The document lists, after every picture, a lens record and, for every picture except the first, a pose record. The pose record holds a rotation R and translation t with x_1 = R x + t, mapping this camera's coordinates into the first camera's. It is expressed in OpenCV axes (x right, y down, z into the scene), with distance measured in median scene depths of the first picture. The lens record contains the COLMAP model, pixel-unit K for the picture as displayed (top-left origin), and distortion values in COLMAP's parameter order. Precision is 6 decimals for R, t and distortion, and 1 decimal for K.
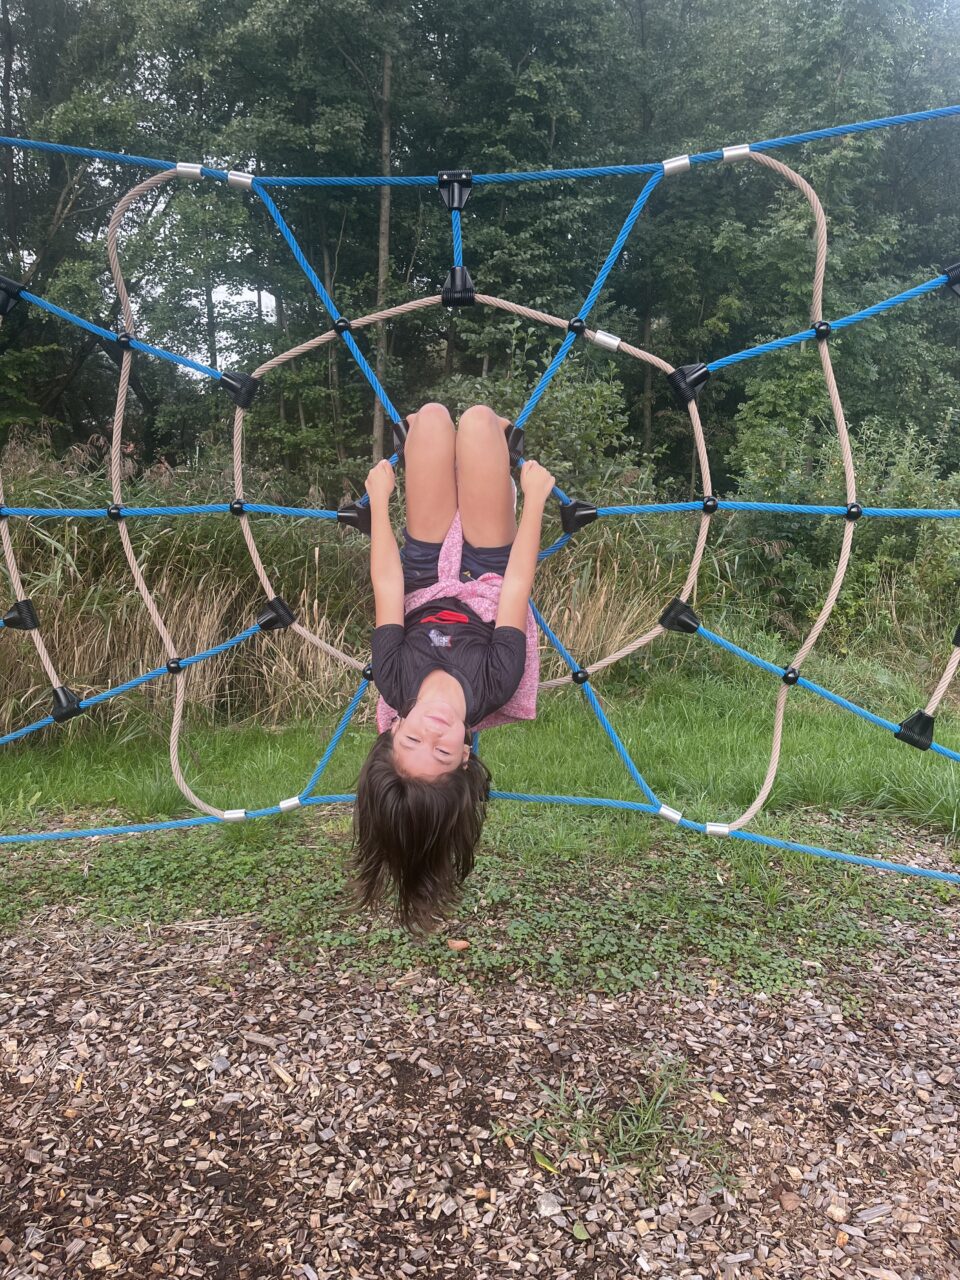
lens RADIAL K [[980.4, 0, 480.0], [0, 980.4, 640.0], [0, 0, 1]] dist [0.075160, -0.100338]
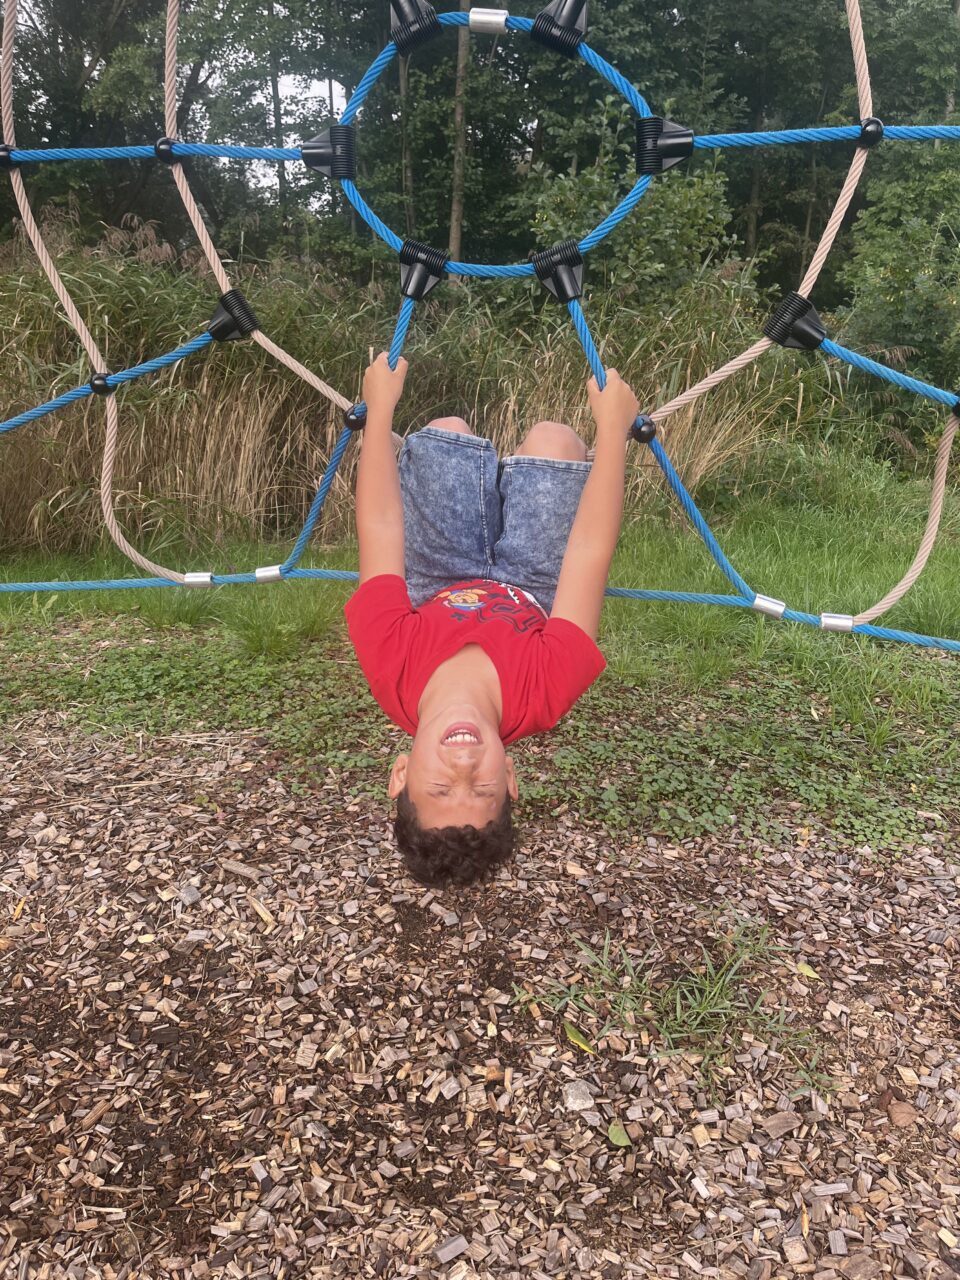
lens RADIAL K [[980.4, 0, 480.0], [0, 980.4, 640.0], [0, 0, 1]] dist [0.075160, -0.100338]
pose [[0.996463, 0.035086, -0.076358, 0.035014], [-0.022989, 0.987820, 0.153892, 0.092428], [0.080827, -0.151592, 0.985133, 0.260170]]
